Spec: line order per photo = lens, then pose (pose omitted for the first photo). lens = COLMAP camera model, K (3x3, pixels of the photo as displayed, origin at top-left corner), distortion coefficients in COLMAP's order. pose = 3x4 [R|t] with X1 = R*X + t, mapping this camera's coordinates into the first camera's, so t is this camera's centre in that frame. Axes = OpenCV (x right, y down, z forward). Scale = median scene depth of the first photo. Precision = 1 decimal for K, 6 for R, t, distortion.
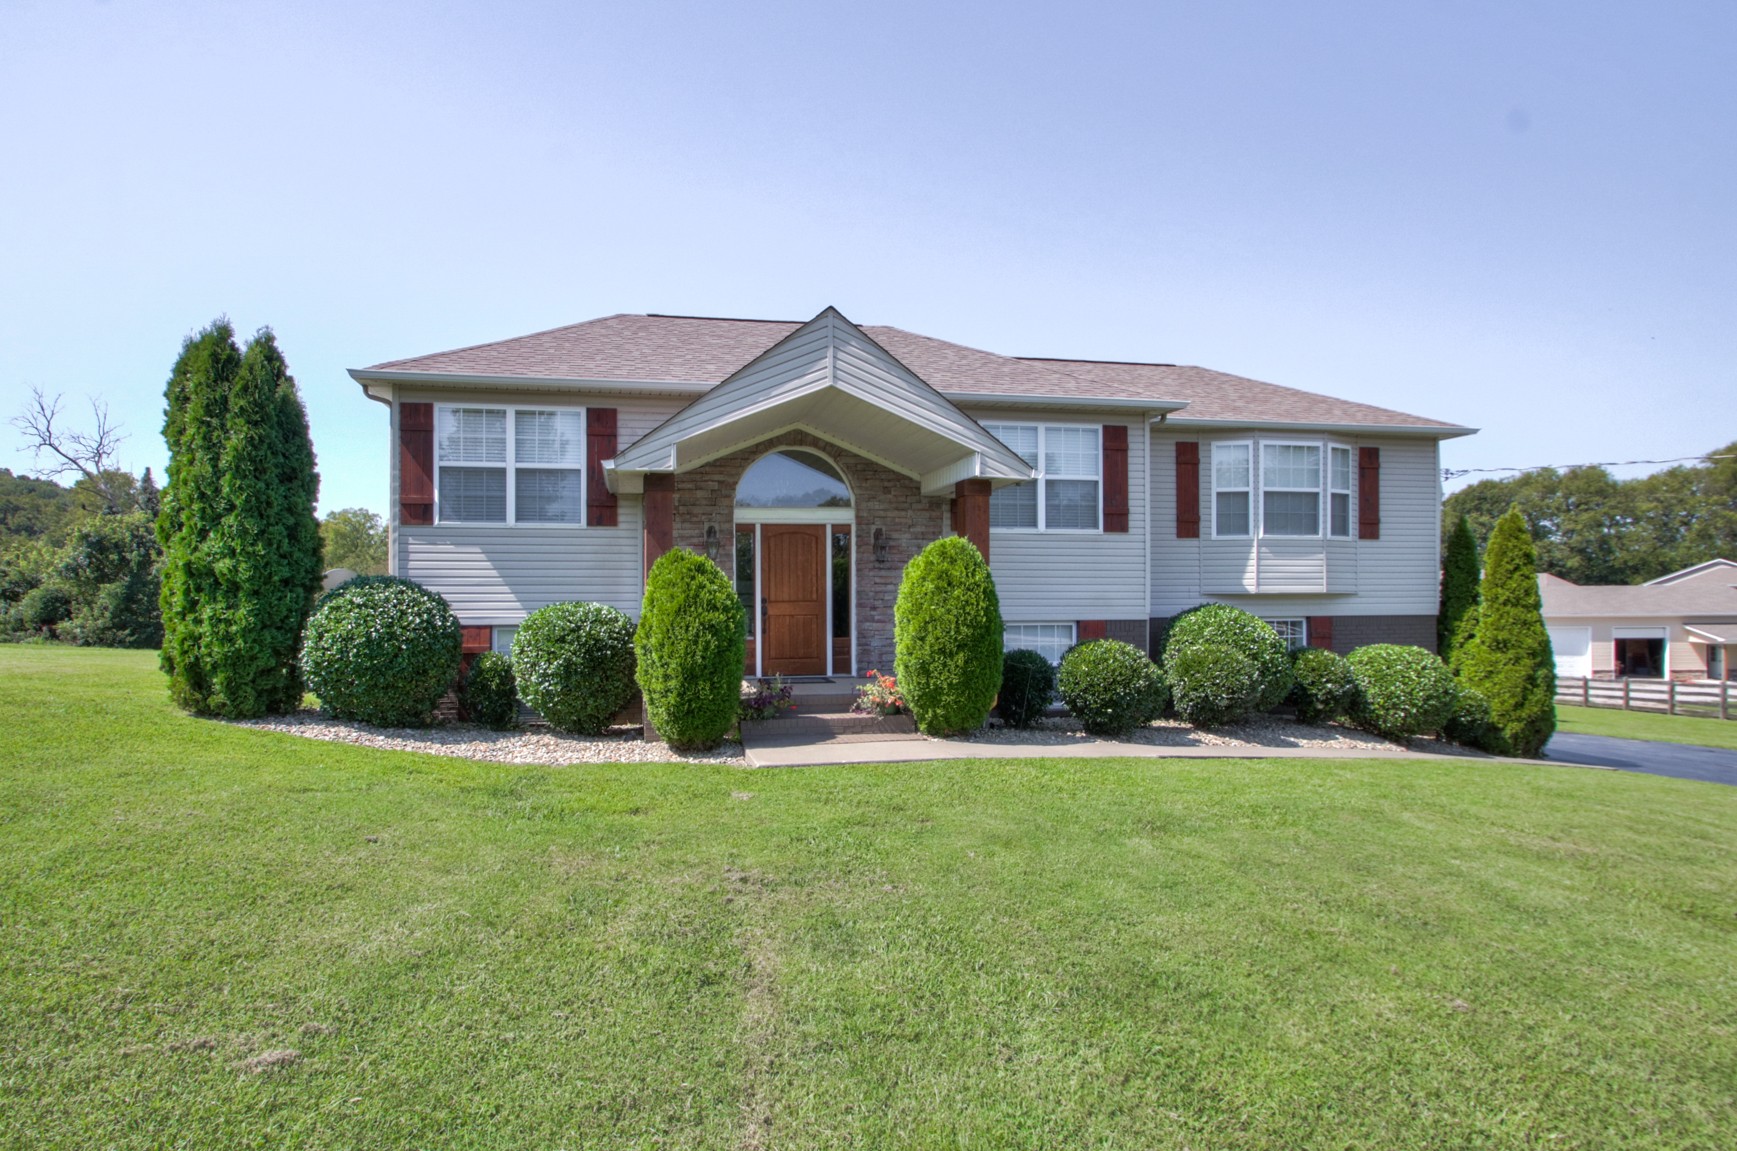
lens RADIAL K [[1202.4, 0, 814.6], [0, 1202.4, 584.8], [0, 0, 1]] dist [0.030962, -0.087420]
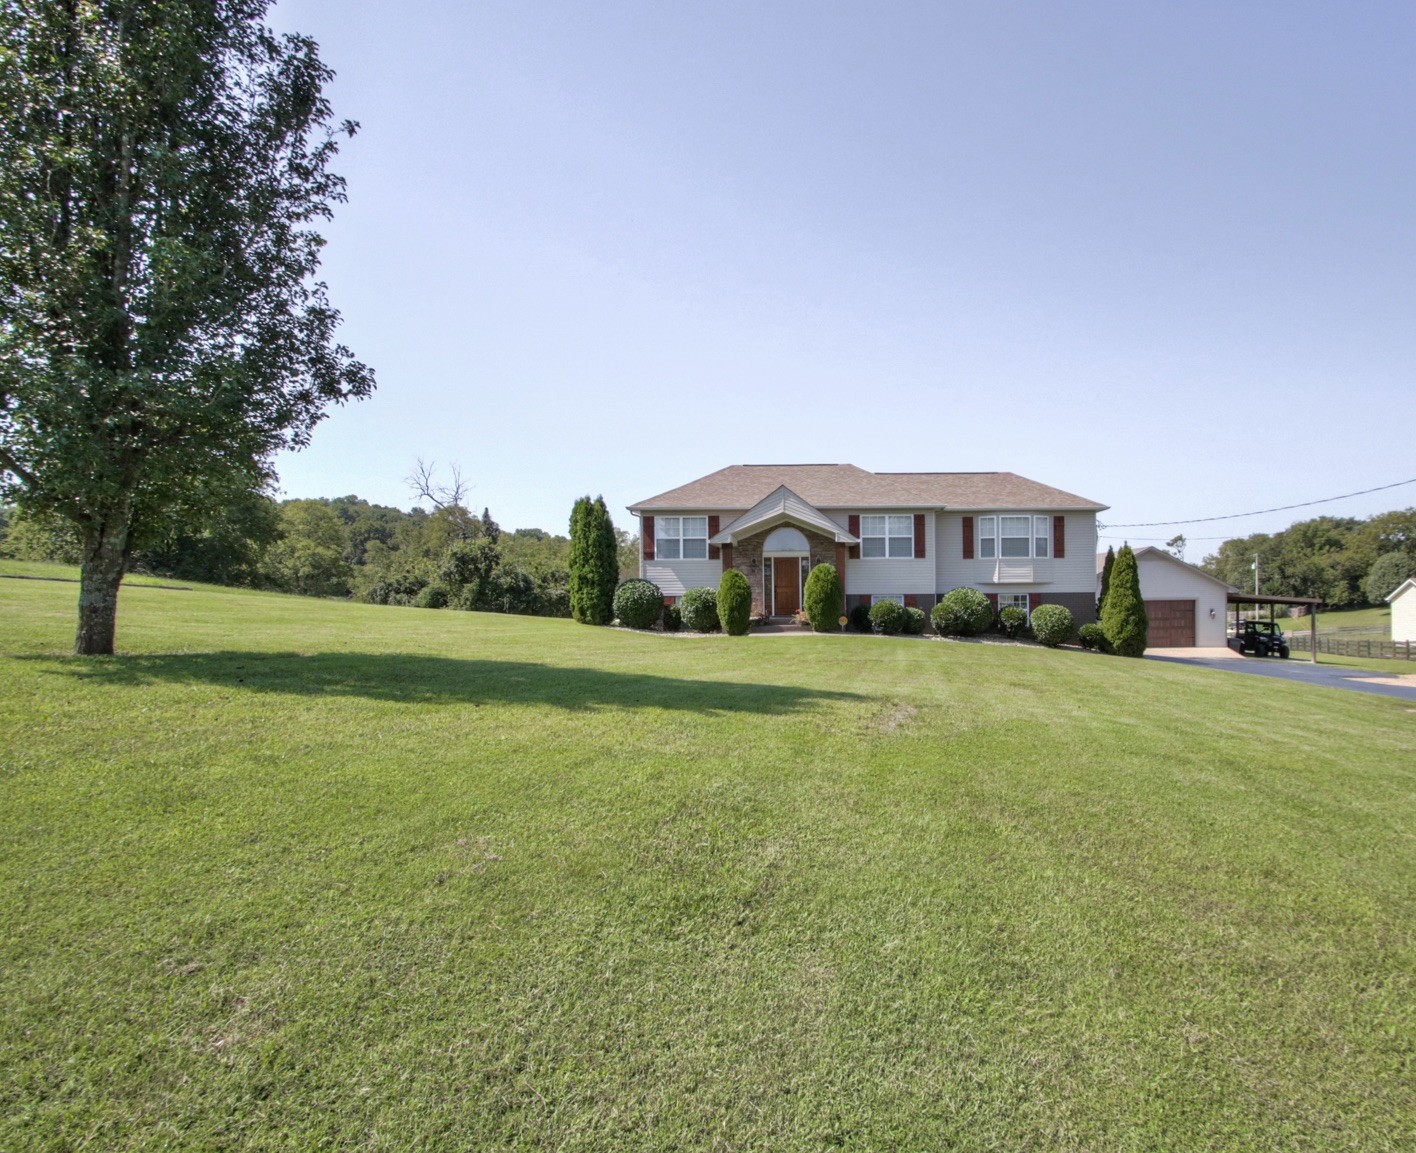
lens RADIAL K [[892.8, 0, 708.0], [0, 892.8, 576.5], [0, 0, 1]] dist [0.001255, 0.000292]
pose [[0.966639, -0.008757, -0.255994, 0.323731], [0.007220, 0.999950, -0.006945, 0.003607], [0.256042, 0.004865, 0.966653, -0.943407]]
